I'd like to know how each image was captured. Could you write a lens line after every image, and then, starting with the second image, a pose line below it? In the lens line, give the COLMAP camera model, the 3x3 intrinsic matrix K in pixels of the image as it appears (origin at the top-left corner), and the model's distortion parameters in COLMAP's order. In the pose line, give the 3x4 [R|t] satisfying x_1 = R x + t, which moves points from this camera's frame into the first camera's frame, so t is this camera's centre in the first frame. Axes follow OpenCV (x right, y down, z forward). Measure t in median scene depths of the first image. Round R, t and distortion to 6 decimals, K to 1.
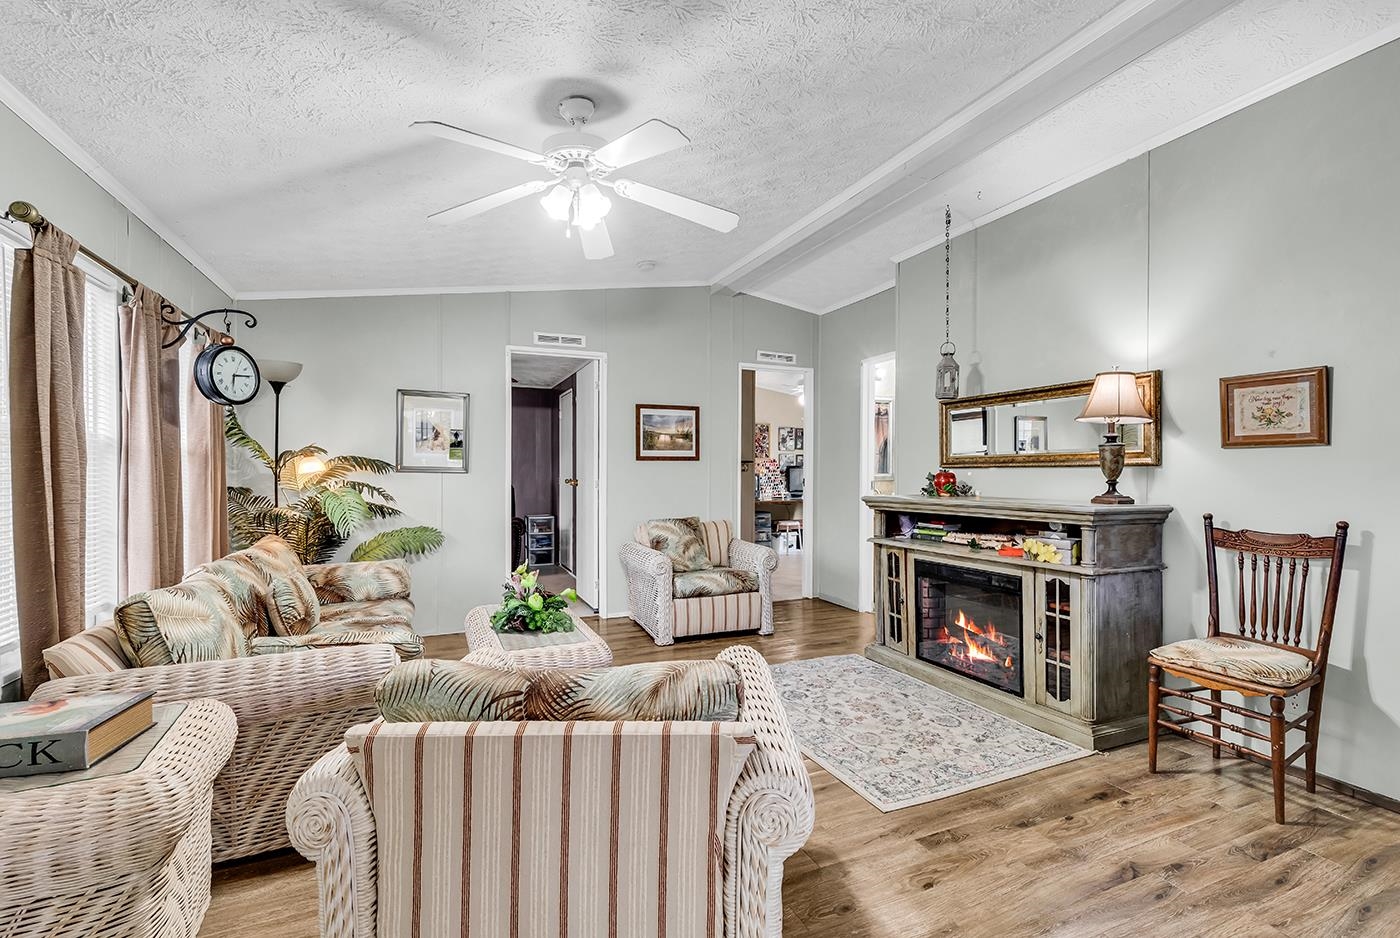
lens RADIAL K [[634.0, 0, 711.9], [0, 634.0, 469.8], [0, 0, 1]] dist [0.006444, -0.000087]
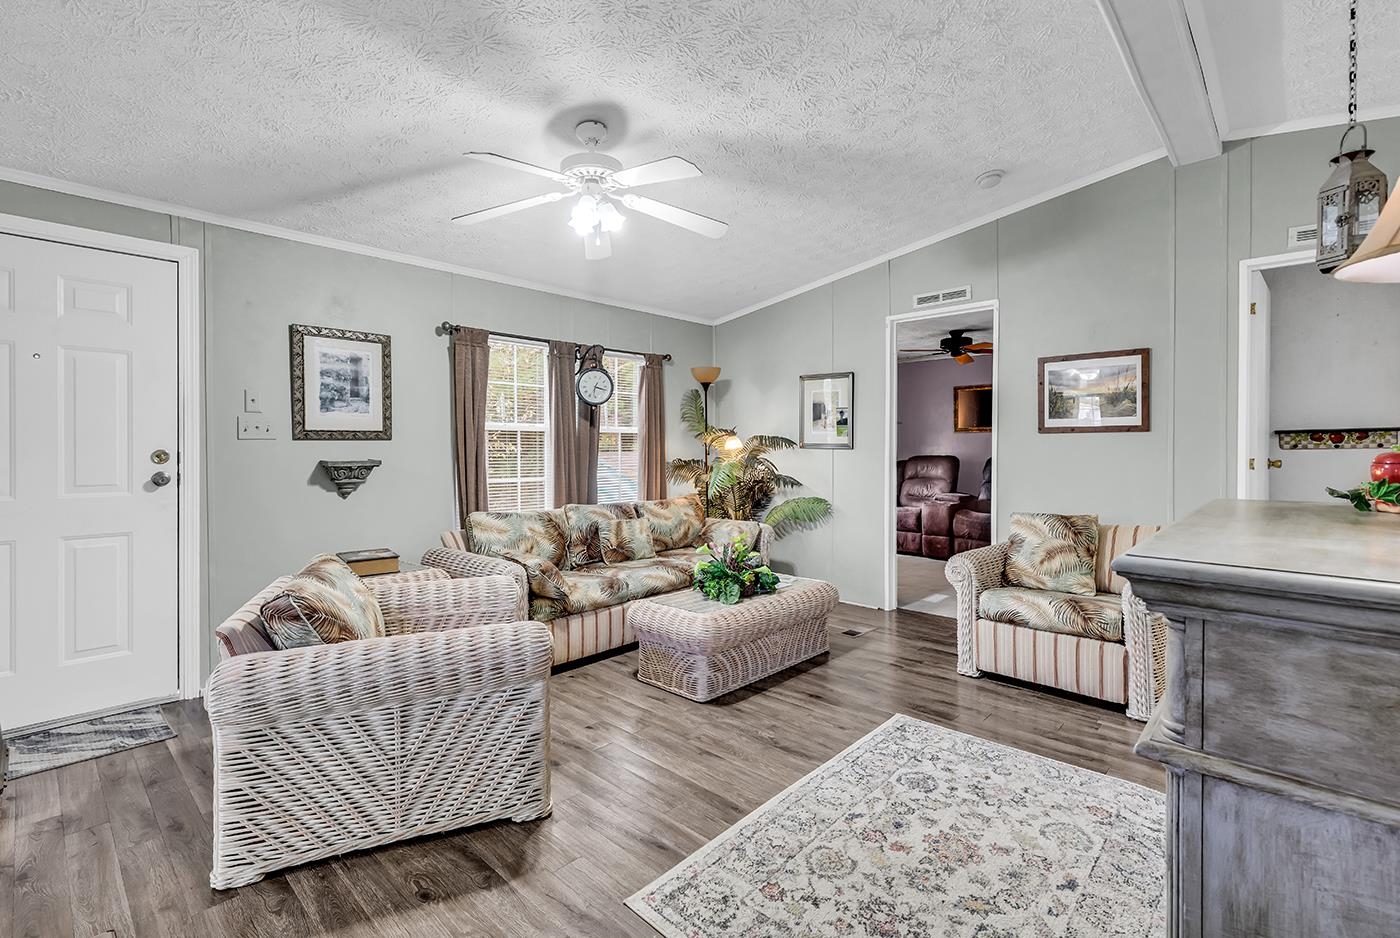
lens RADIAL K [[634.0, 0, 696.4], [0, 634.0, 457.0], [0, 0, 1]] dist [0.006444, -0.000087]
pose [[0.388950, 0.015815, -0.921123, 0.559294], [0.007414, 0.999767, 0.020296, -0.006517], [0.921229, -0.014723, 0.388742, 0.443987]]
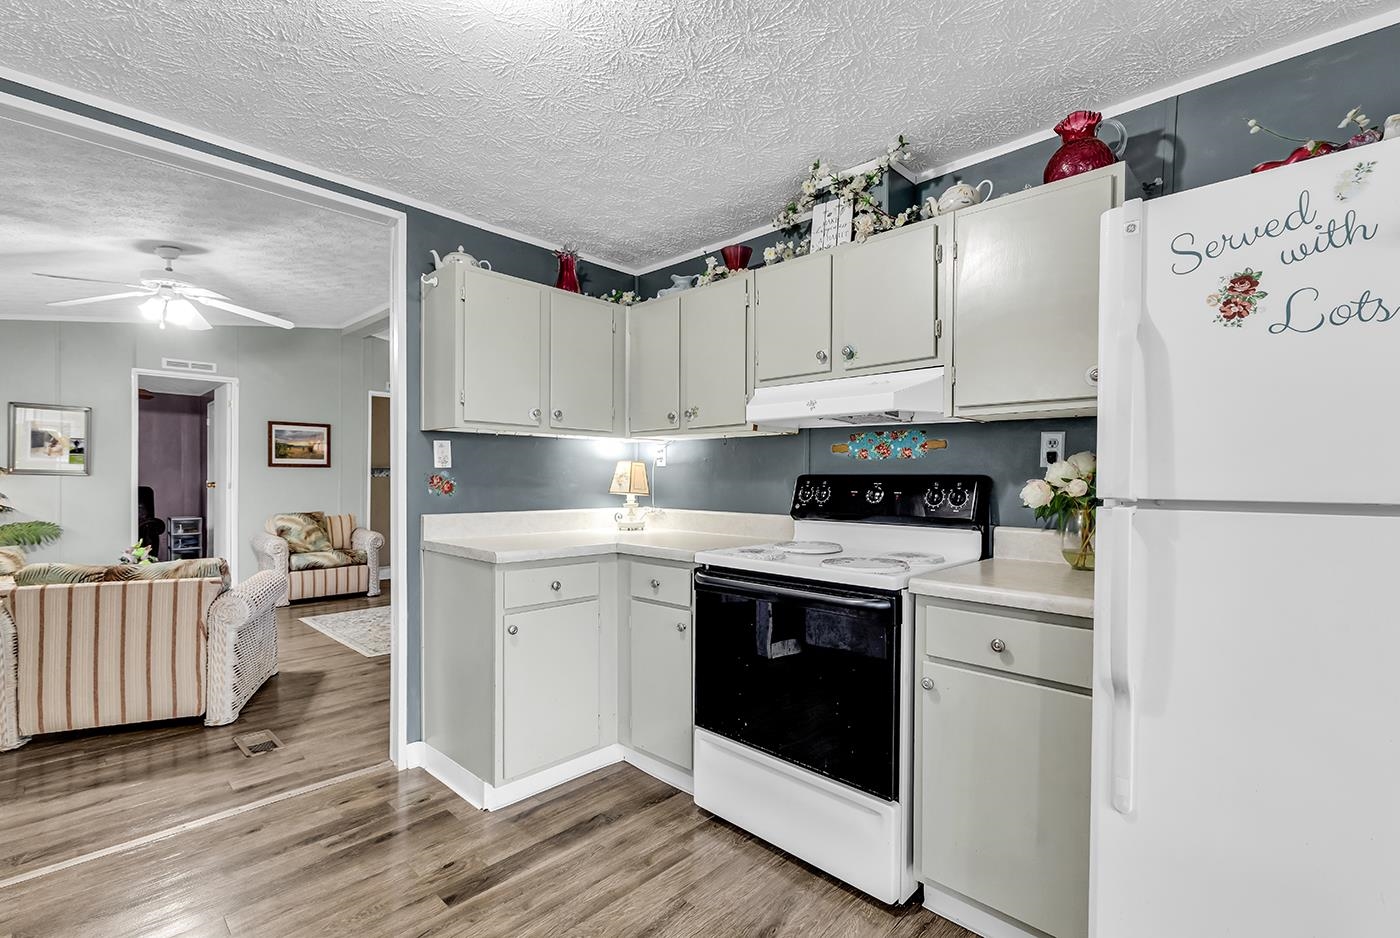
lens RADIAL K [[634.0, 0, 704.7], [0, 634.0, 482.9], [0, 0, 1]] dist [0.006444, -0.000087]
pose [[0.927145, 0.005251, 0.374667, 0.273828], [-0.009242, 0.999918, 0.008855, -0.002735], [-0.374589, -0.011673, 0.927117, -0.623439]]
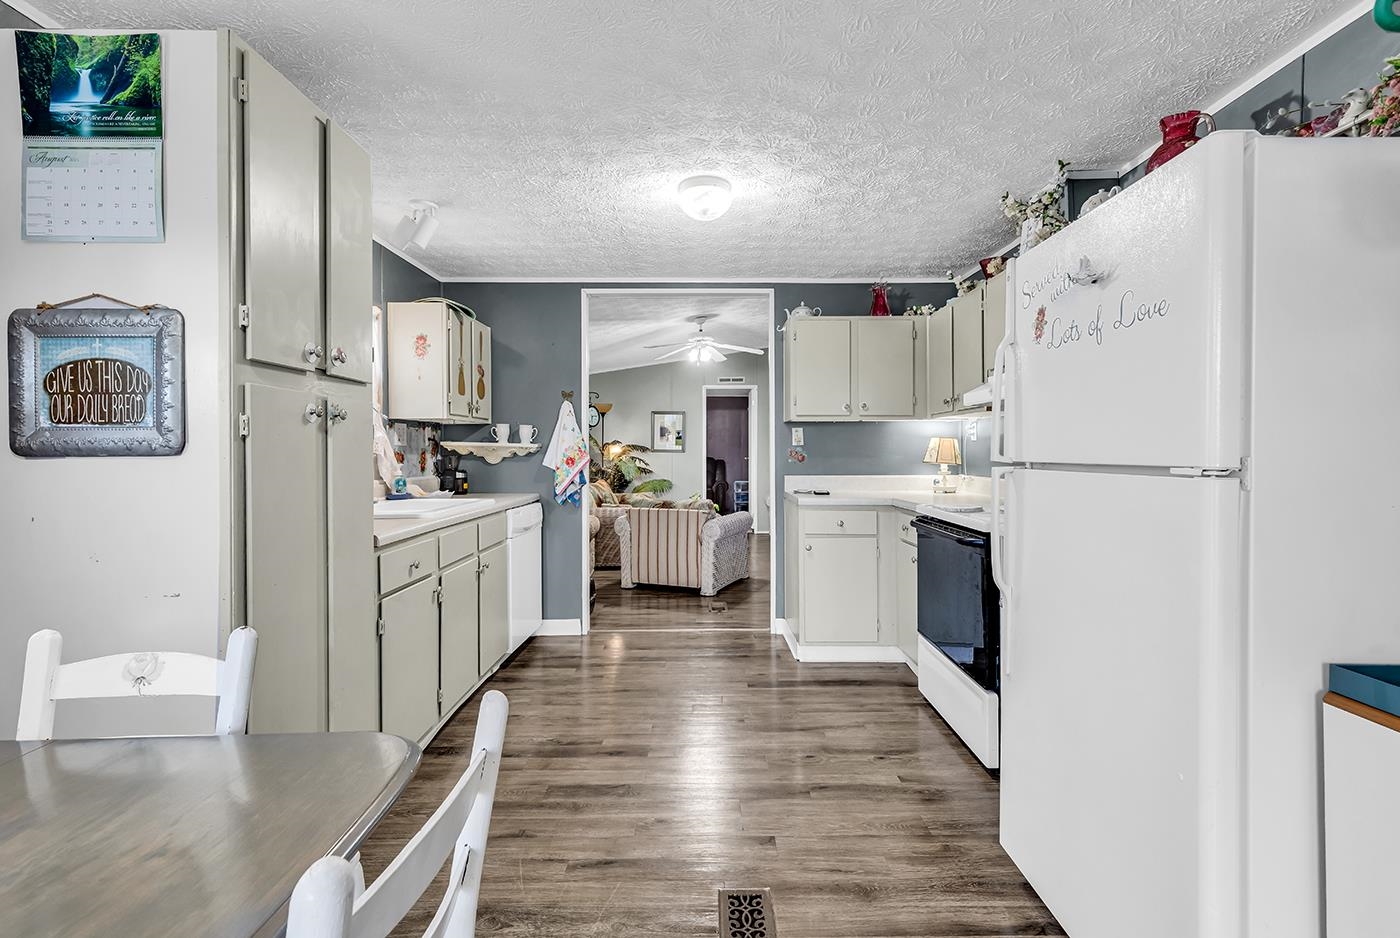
lens RADIAL K [[634.0, 0, 701.3], [0, 634.0, 450.3], [0, 0, 1]] dist [0.006444, -0.000087]
pose [[0.911754, -0.002674, -0.410729, 0.561102], [0.003186, 0.999995, 0.000561, -0.003363], [0.410725, -0.001820, 0.911757, -0.913880]]
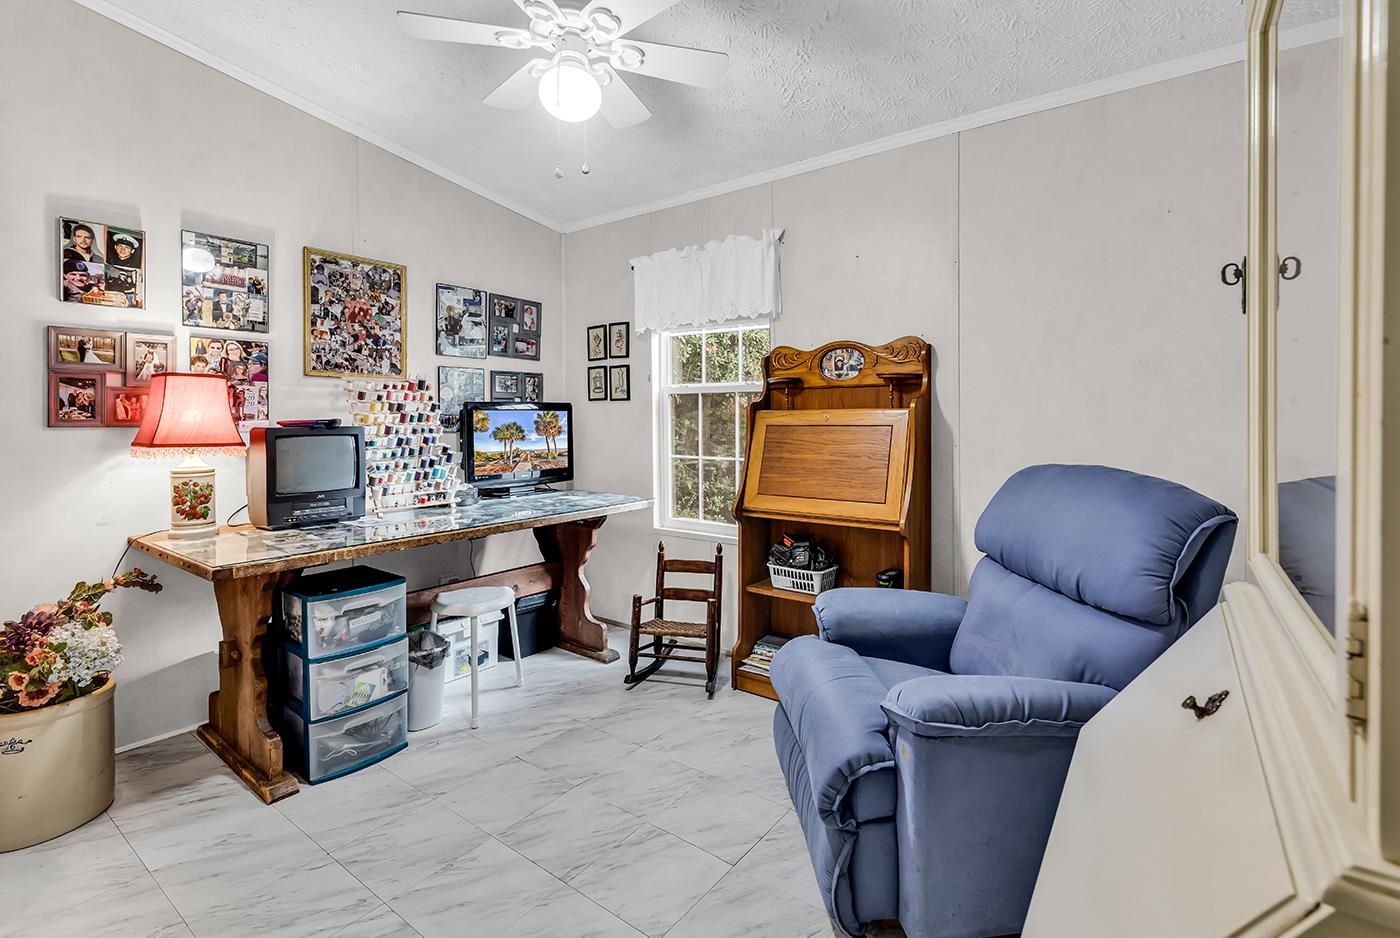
lens RADIAL K [[634.0, 0, 704.7], [0, 634.0, 419.0], [0, 0, 1]] dist [0.006444, -0.000087]
pose [[0.875786, -0.007957, 0.482633, 0.171715], [0.004247, 0.999952, 0.008779, 0.001022], [-0.482680, -0.005639, 0.875779, 1.629285]]
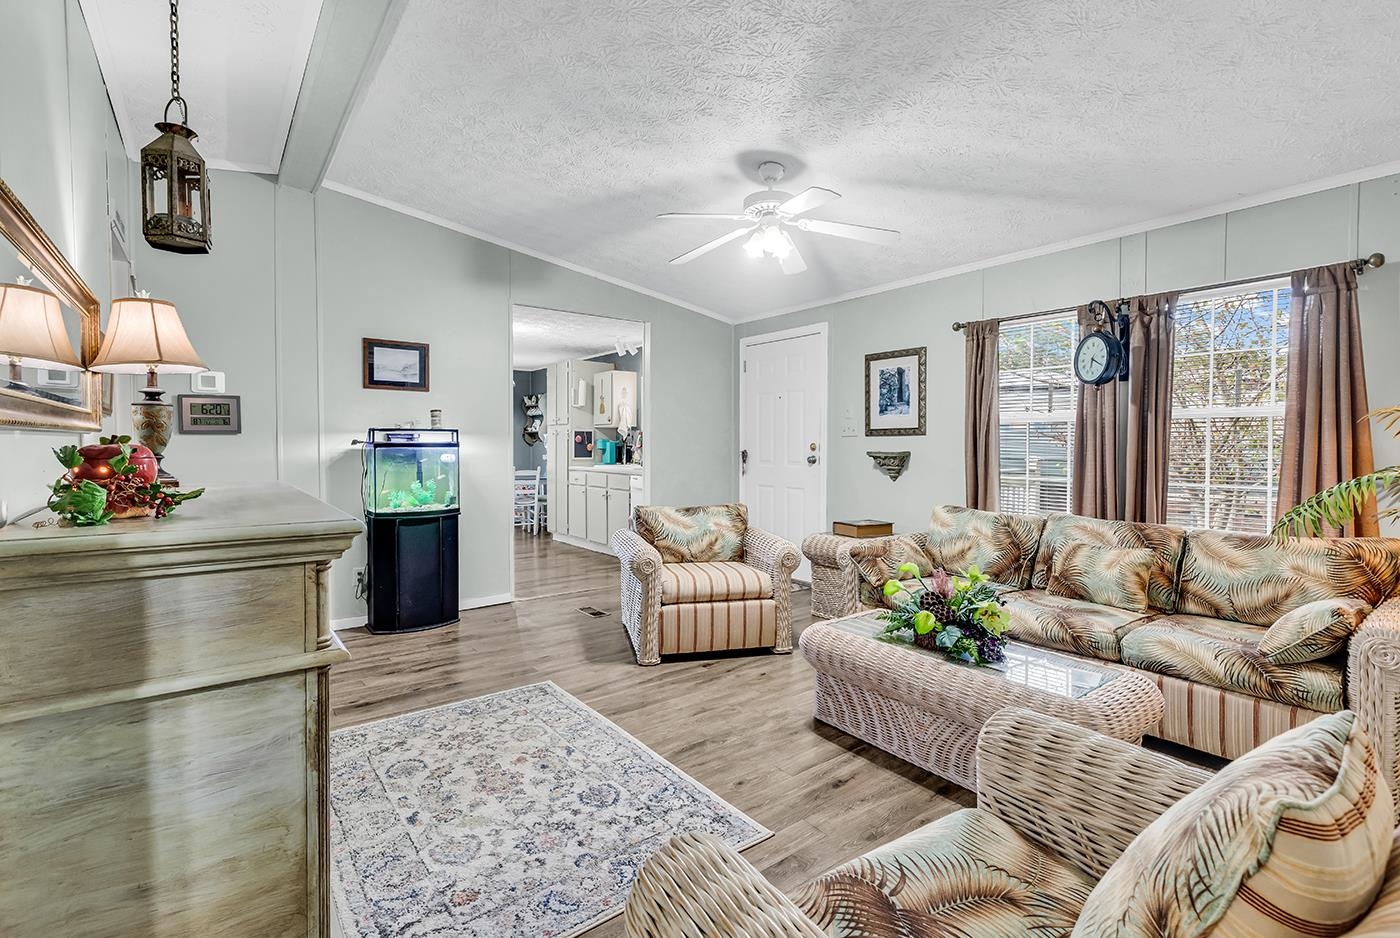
lens RADIAL K [[634.0, 0, 693.6], [0, 634.0, 462.0], [0, 0, 1]] dist [0.006444, -0.000087]
pose [[-0.971070, 0.004716, -0.238747, 0.160905], [-0.000501, 0.999762, 0.021789, 0.006883], [0.238793, 0.021278, -0.970837, 1.385320]]
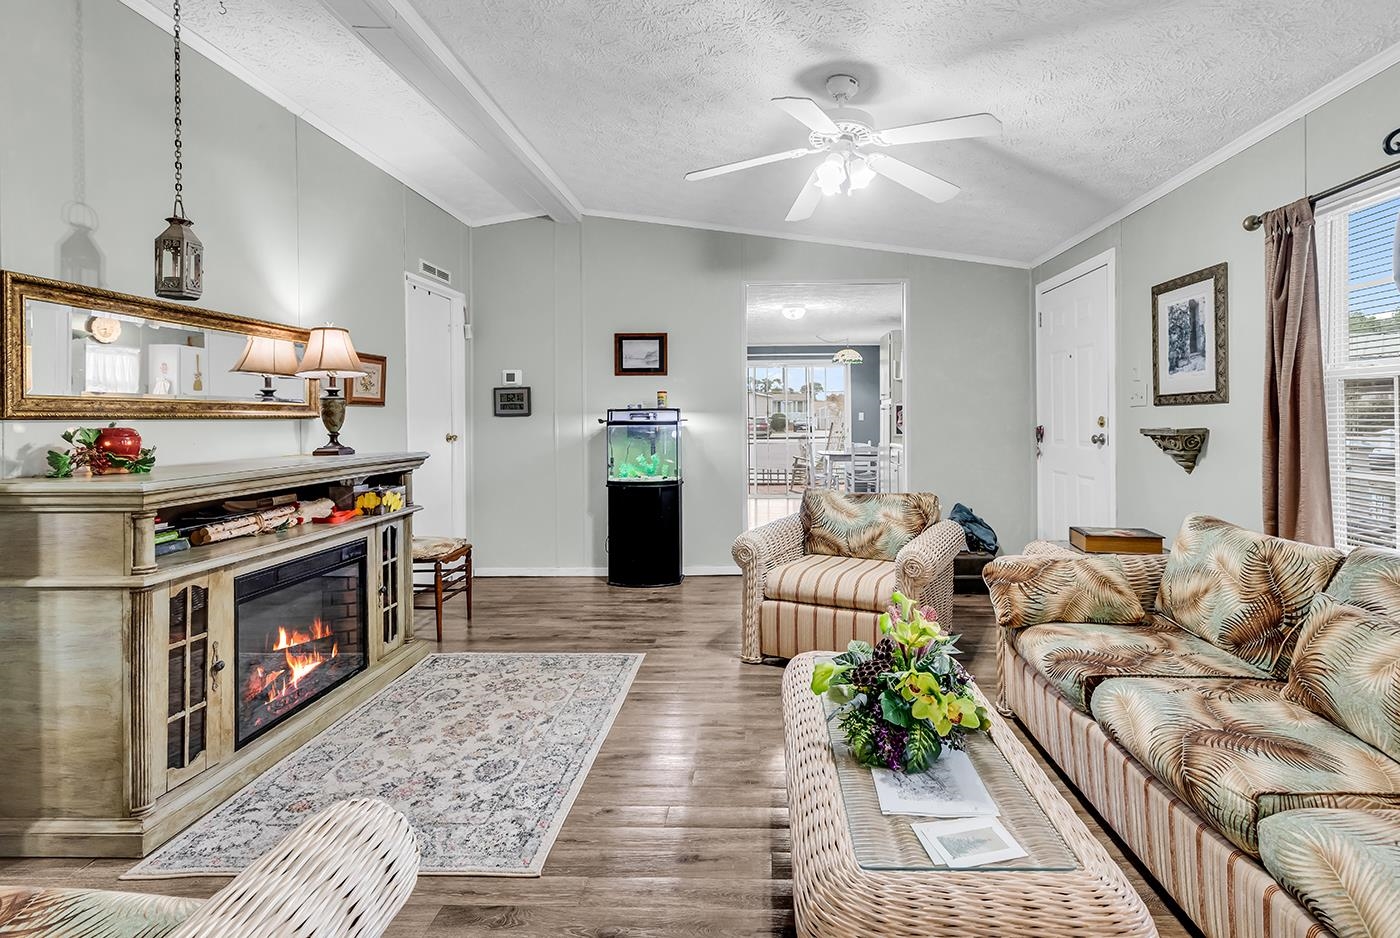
lens RADIAL K [[634.0, 0, 747.9], [0, 634.0, 426.3], [0, 0, 1]] dist [0.006444, -0.000087]
pose [[-0.909189, 0.004016, 0.416365, -0.316787], [0.005684, 0.999980, 0.002767, 0.005355], [-0.416345, 0.004882, -0.909193, 1.256021]]
